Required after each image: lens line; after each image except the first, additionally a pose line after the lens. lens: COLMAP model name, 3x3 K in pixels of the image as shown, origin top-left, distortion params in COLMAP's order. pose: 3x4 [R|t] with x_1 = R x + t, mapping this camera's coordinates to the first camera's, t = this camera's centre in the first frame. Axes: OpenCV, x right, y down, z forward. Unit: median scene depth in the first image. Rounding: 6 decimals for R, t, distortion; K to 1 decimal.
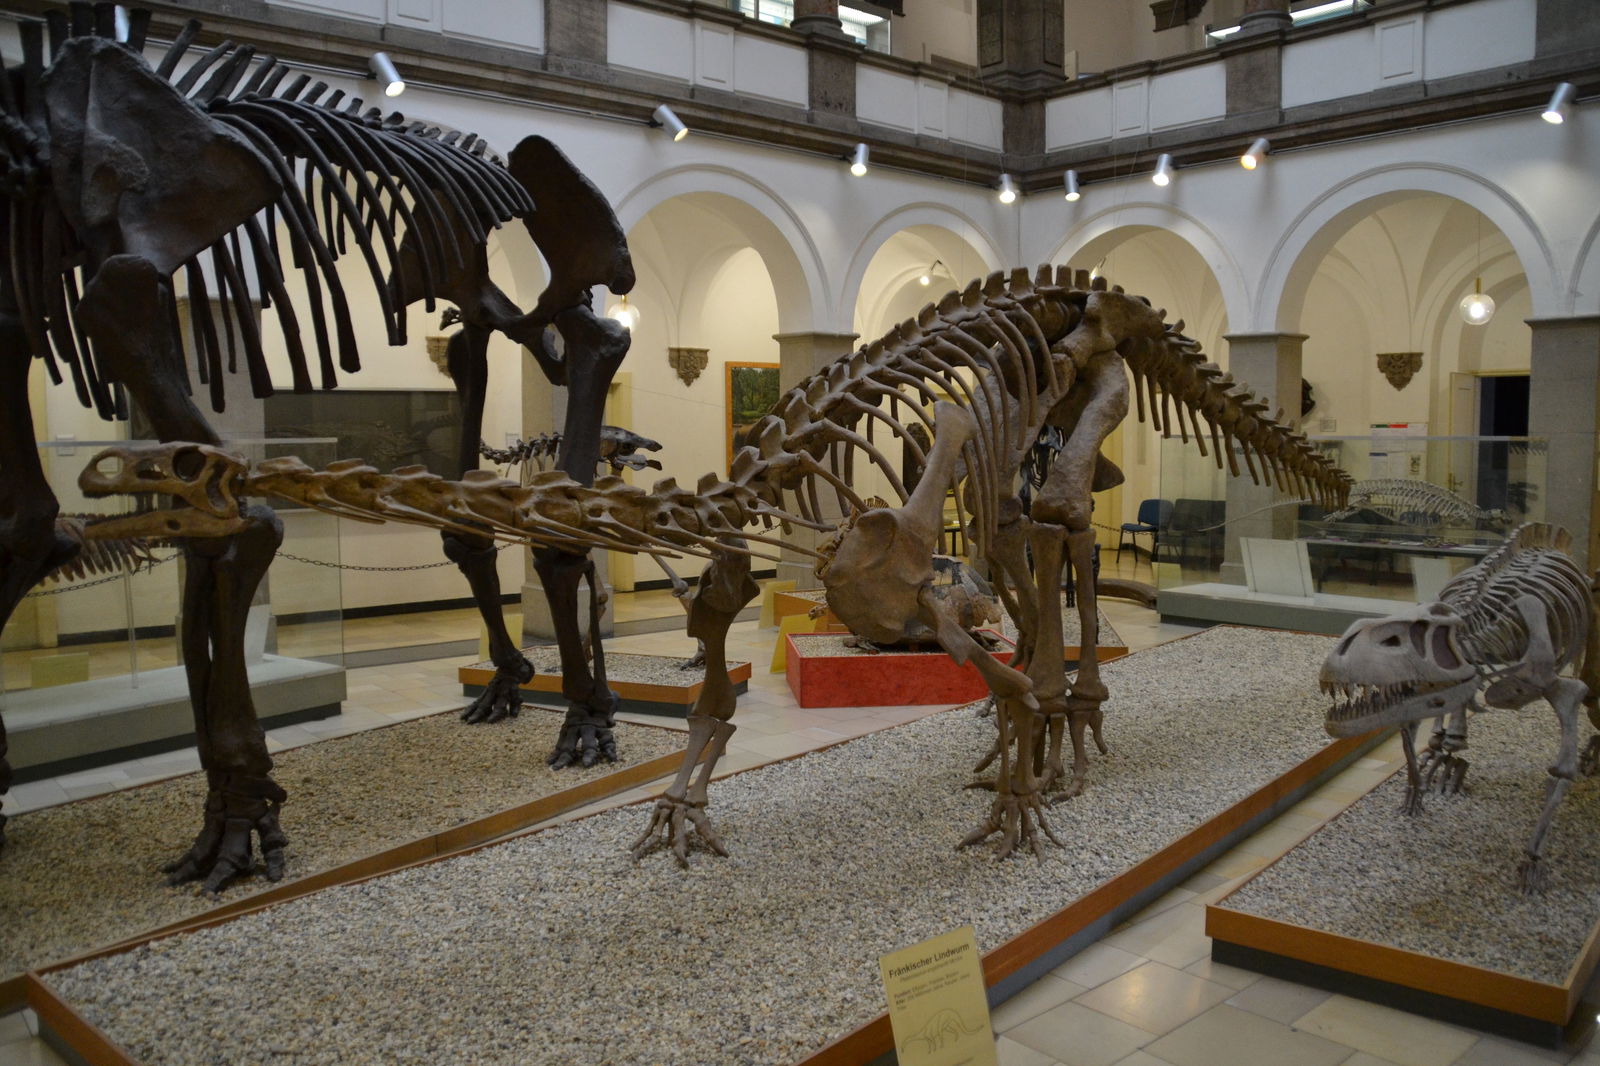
lens RADIAL K [[1249.3, 0, 800.0], [0, 1249.3, 533.0], [0, 0, 1]] dist [-0.169309, 0.118575]
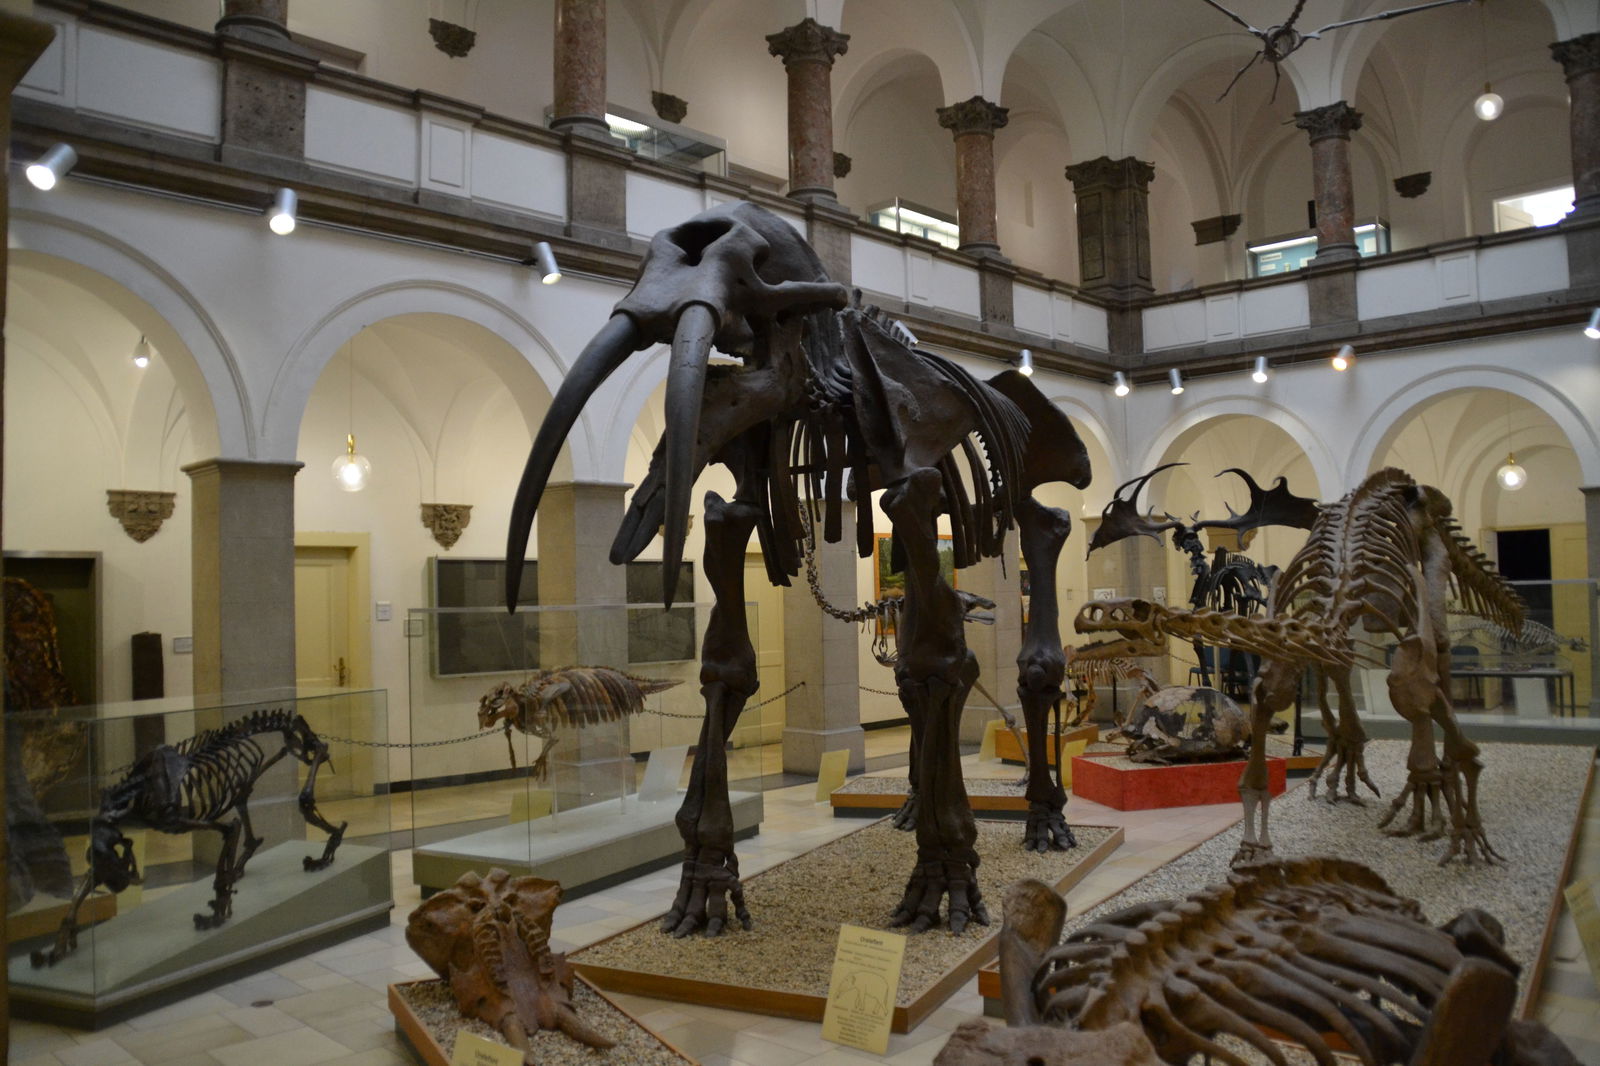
lens RADIAL K [[1249.3, 0, 800.0], [0, 1249.3, 533.0], [0, 0, 1]] dist [-0.169309, 0.118575]
pose [[0.995534, -0.013654, 0.093406, -0.299620], [0.025800, 0.991166, -0.130093, 0.011016], [-0.090804, 0.131922, 0.987092, -0.151726]]
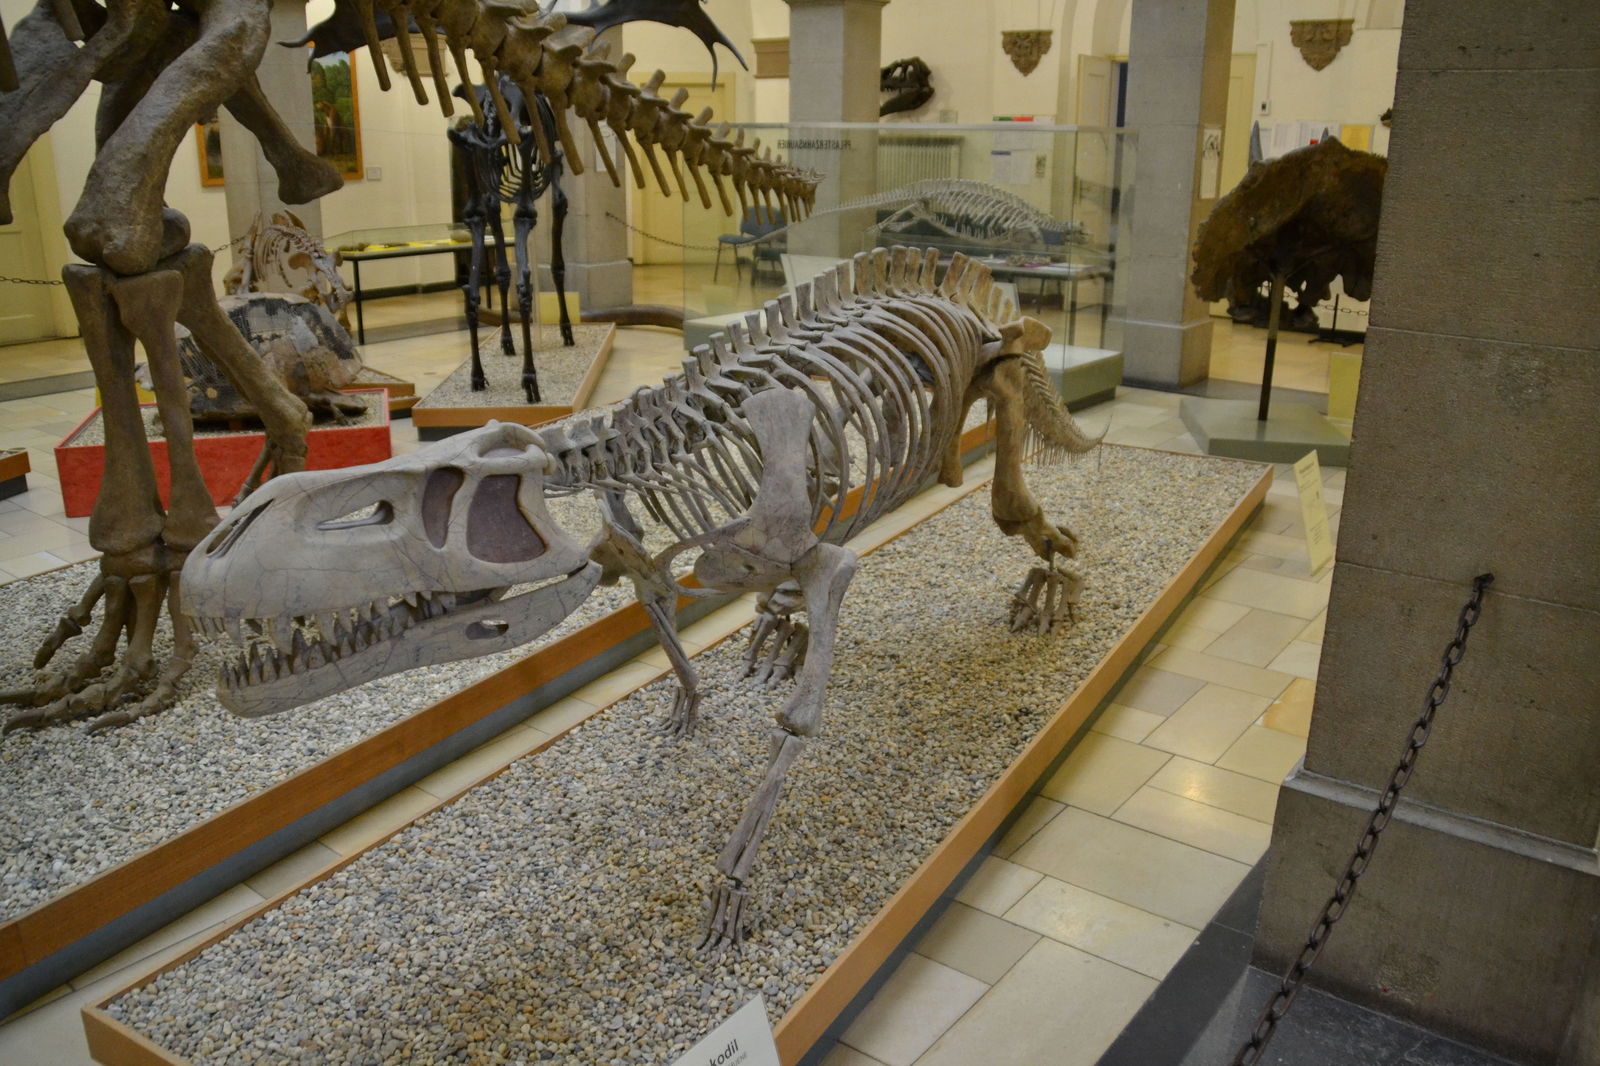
lens RADIAL K [[1249.3, 0, 800.0], [0, 1249.3, 533.0], [0, 0, 1]] dist [-0.169309, 0.118575]
pose [[0.981150, -0.050010, 0.186662, 0.191442], [0.005754, 0.973065, 0.230458, -0.005370], [-0.193160, -0.225040, 0.955011, 0.166168]]
